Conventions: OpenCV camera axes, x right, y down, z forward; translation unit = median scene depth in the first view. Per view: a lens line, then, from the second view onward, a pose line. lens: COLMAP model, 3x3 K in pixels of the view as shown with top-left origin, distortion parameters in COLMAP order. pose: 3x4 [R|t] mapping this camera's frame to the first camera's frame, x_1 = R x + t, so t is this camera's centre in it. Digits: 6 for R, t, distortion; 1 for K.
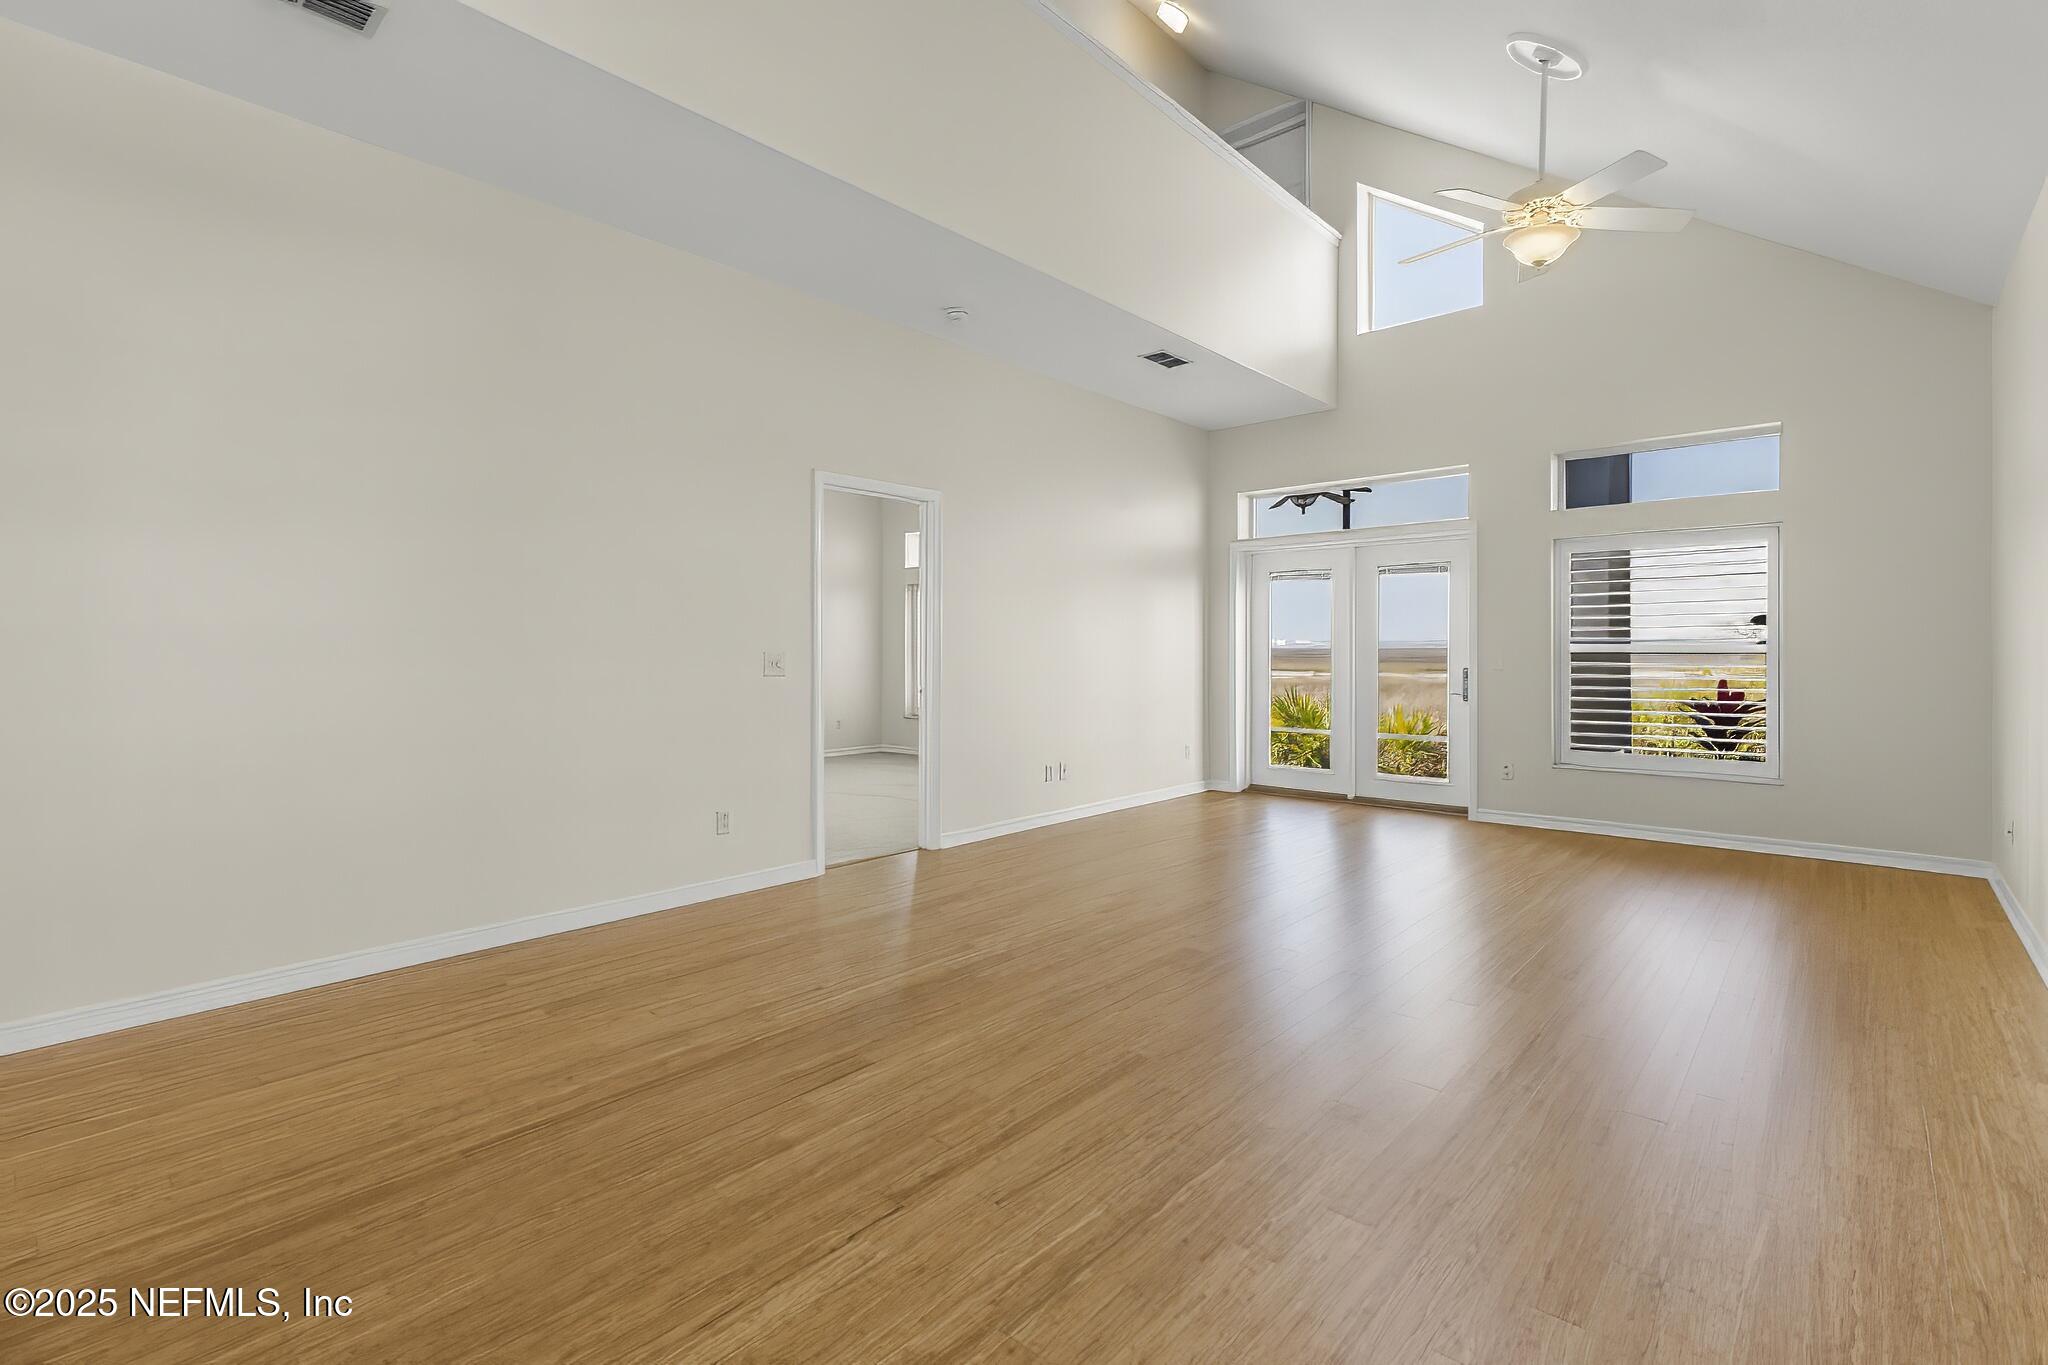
lens RADIAL K [[920.9, 0, 1048.8], [0, 920.9, 648.2], [0, 0, 1]] dist [0.005856, -0.001200]
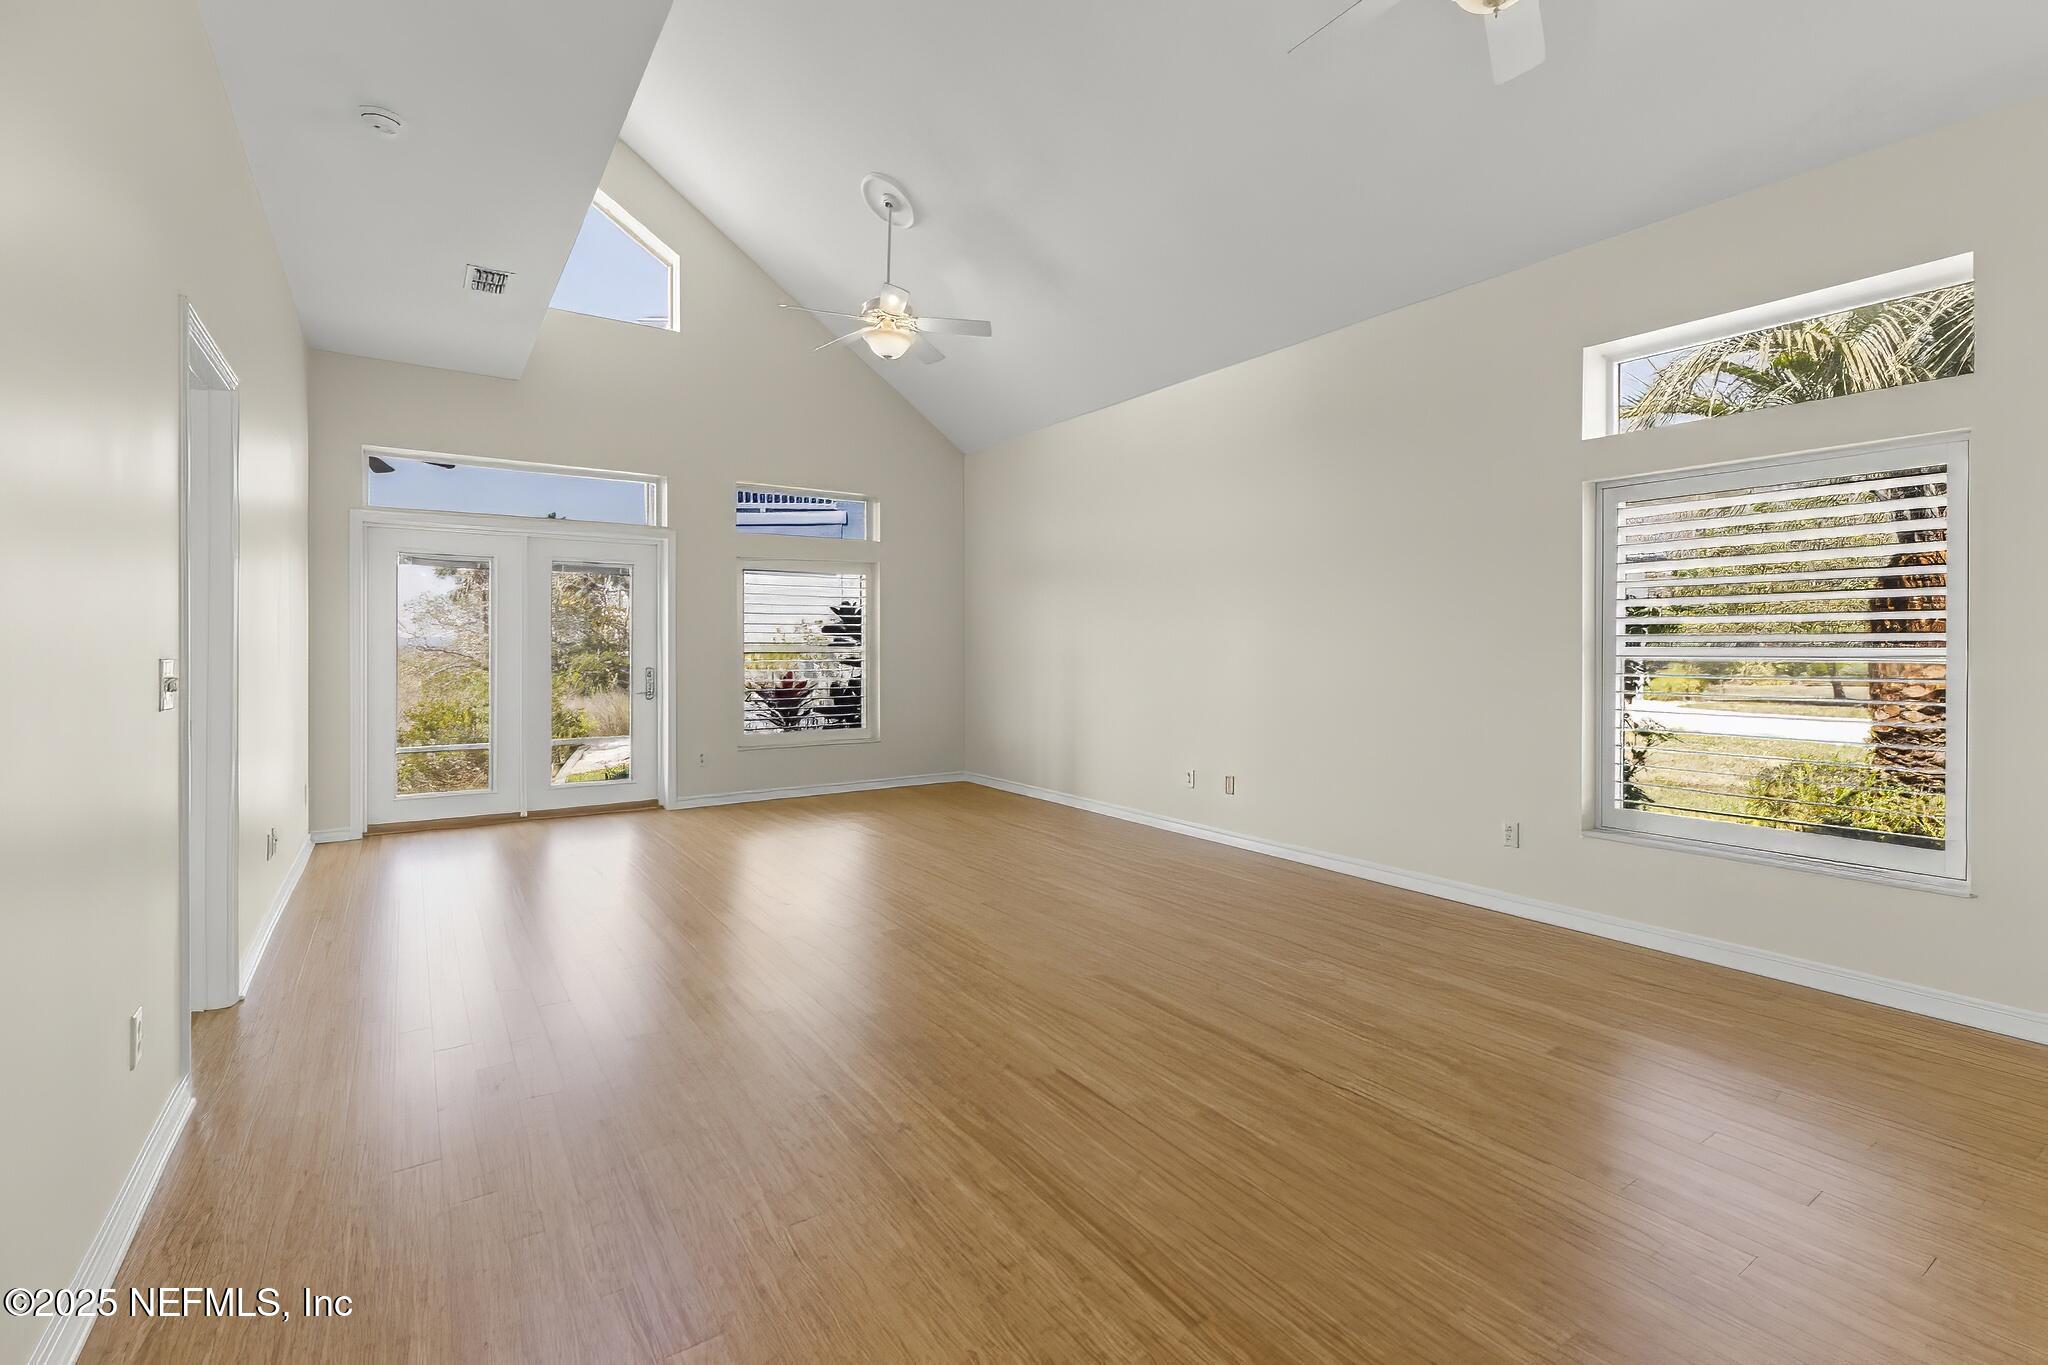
lens RADIAL K [[920.9, 0, 1043.5], [0, 920.9, 650.3], [0, 0, 1]] dist [0.005856, -0.001200]
pose [[0.239389, -0.000808, 0.970923, -0.476268], [-0.000006, 1.000000, 0.000834, 0.000565], [-0.970924, -0.000206, 0.239389, 0.324088]]
